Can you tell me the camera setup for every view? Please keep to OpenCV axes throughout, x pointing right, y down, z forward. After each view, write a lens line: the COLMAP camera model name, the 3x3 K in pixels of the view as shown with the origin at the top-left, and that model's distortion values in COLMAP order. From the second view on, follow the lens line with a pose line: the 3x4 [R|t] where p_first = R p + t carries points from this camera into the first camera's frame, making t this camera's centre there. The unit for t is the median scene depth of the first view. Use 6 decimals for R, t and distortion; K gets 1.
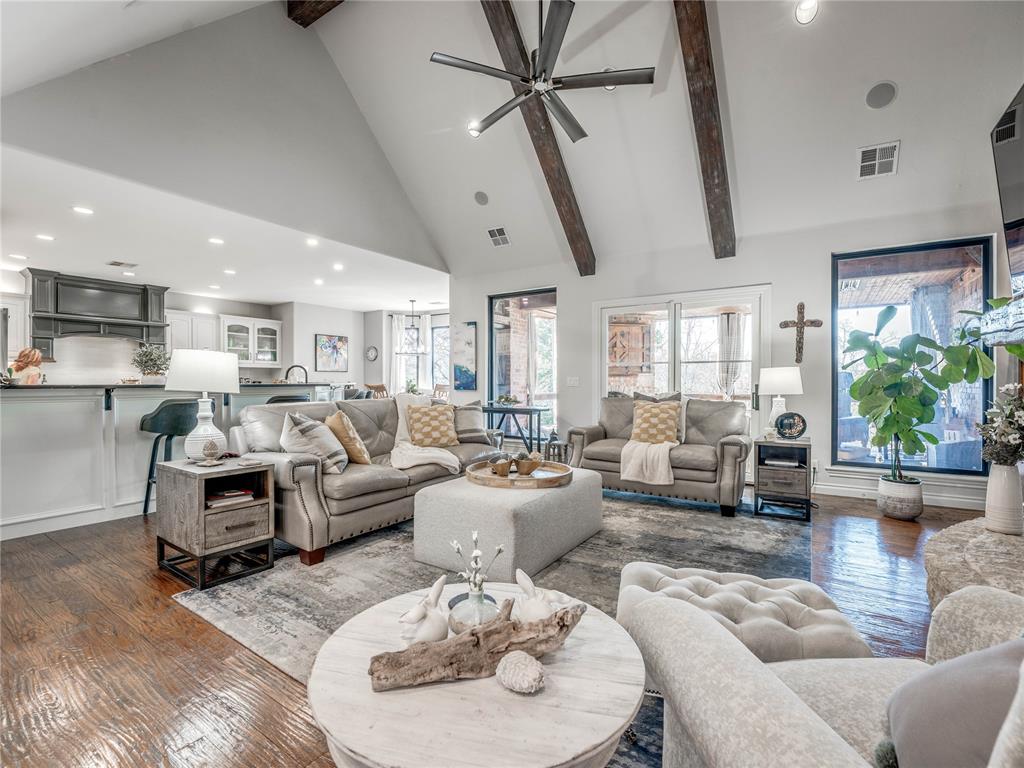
lens RADIAL K [[470.8, 0, 512.2], [0, 470.8, 386.9], [0, 0, 1]] dist [-0.029213, 0.003658]
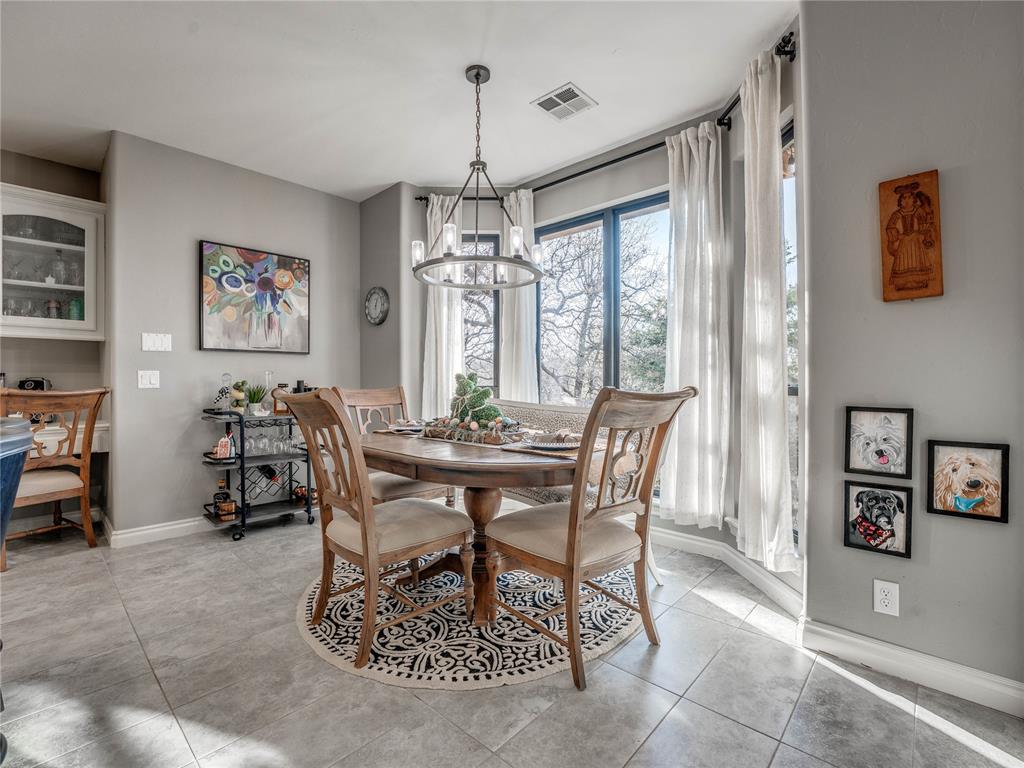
lens RADIAL K [[470.8, 0, 509.7], [0, 470.8, 386.0], [0, 0, 1]] dist [-0.029213, 0.003658]
pose [[0.986472, -0.003043, -0.163901, -0.138956], [0.002518, 0.999991, -0.003409, -0.005301], [0.163910, 0.002950, 0.986471, 0.682362]]
